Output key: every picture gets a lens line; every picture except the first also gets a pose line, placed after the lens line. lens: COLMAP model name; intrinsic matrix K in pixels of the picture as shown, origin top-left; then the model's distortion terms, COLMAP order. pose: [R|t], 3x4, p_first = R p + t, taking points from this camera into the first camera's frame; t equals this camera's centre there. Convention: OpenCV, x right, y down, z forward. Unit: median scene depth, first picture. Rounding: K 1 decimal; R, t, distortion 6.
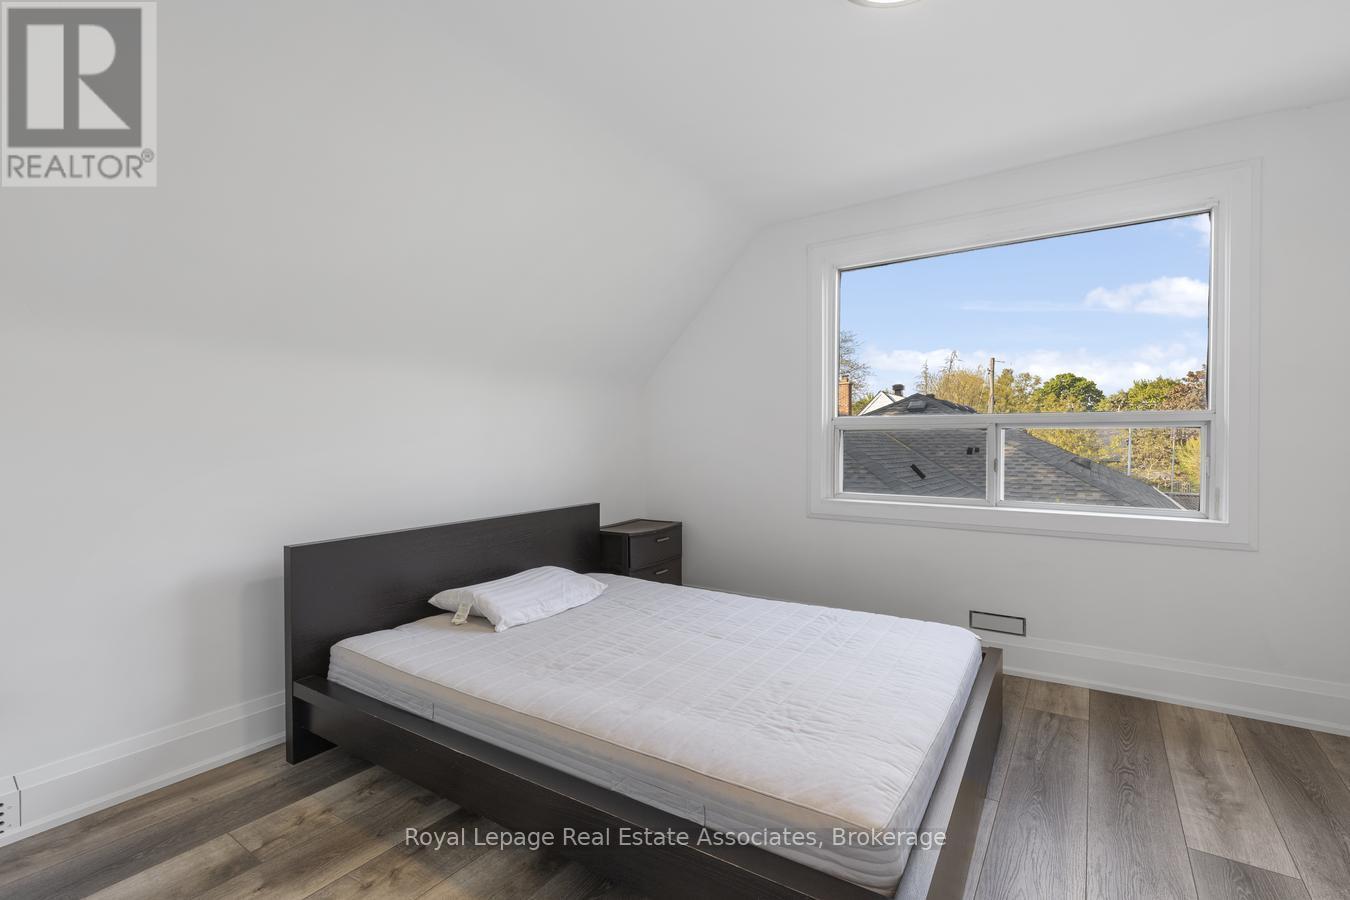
lens RADIAL K [[622.8, 0, 677.2], [0, 622.8, 447.6], [0, 0, 1]] dist [0.000261, -0.000005]
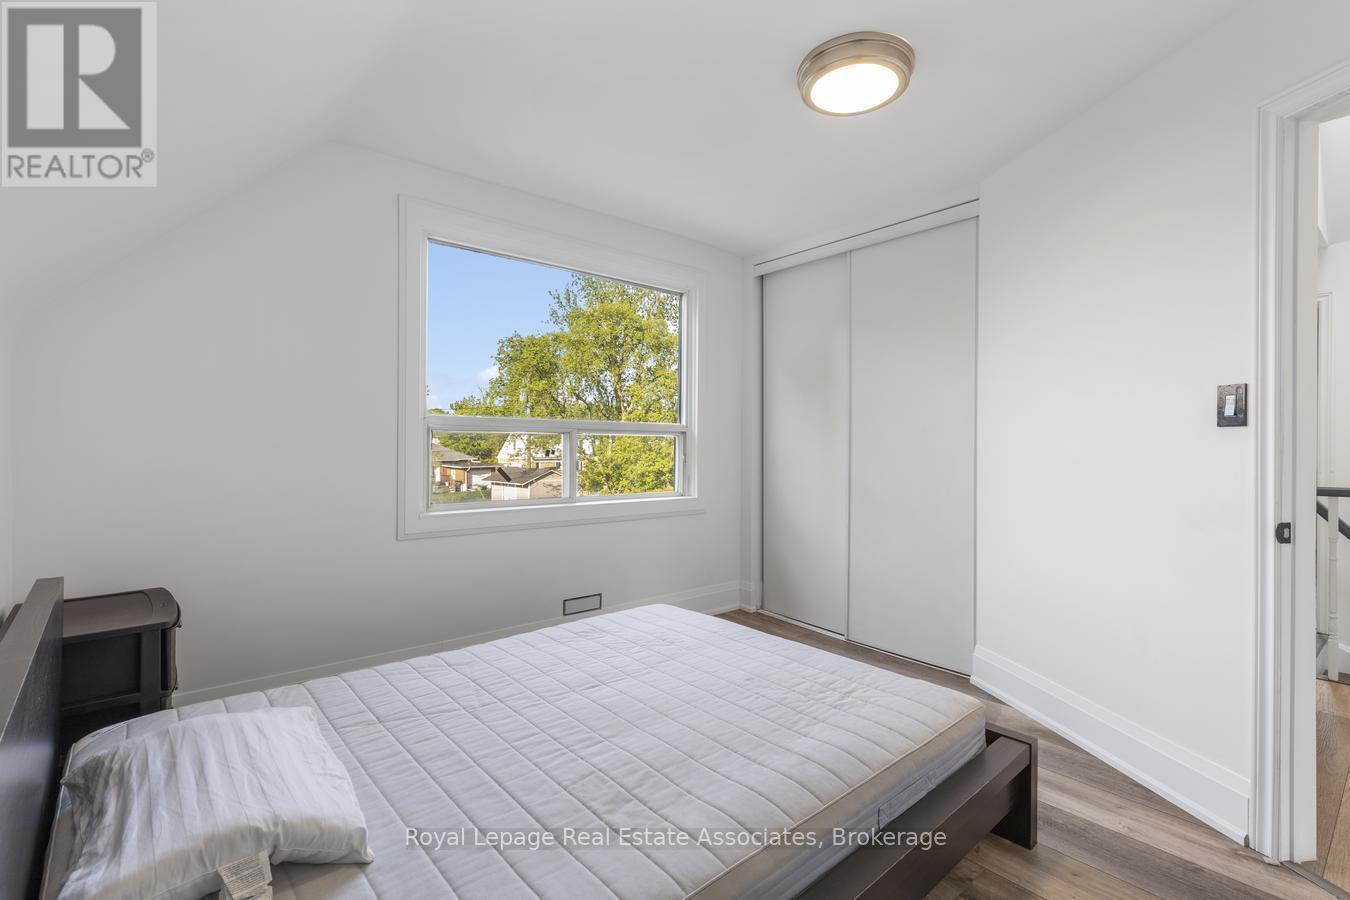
lens RADIAL K [[622.8, 0, 676.0], [0, 622.8, 447.3], [0, 0, 1]] dist [0.000261, -0.000005]
pose [[0.261775, -0.000644, 0.965129, -0.656464], [0.006509, 0.999978, -0.001098, -0.003691], [-0.965107, 0.006569, 0.261774, 0.653660]]
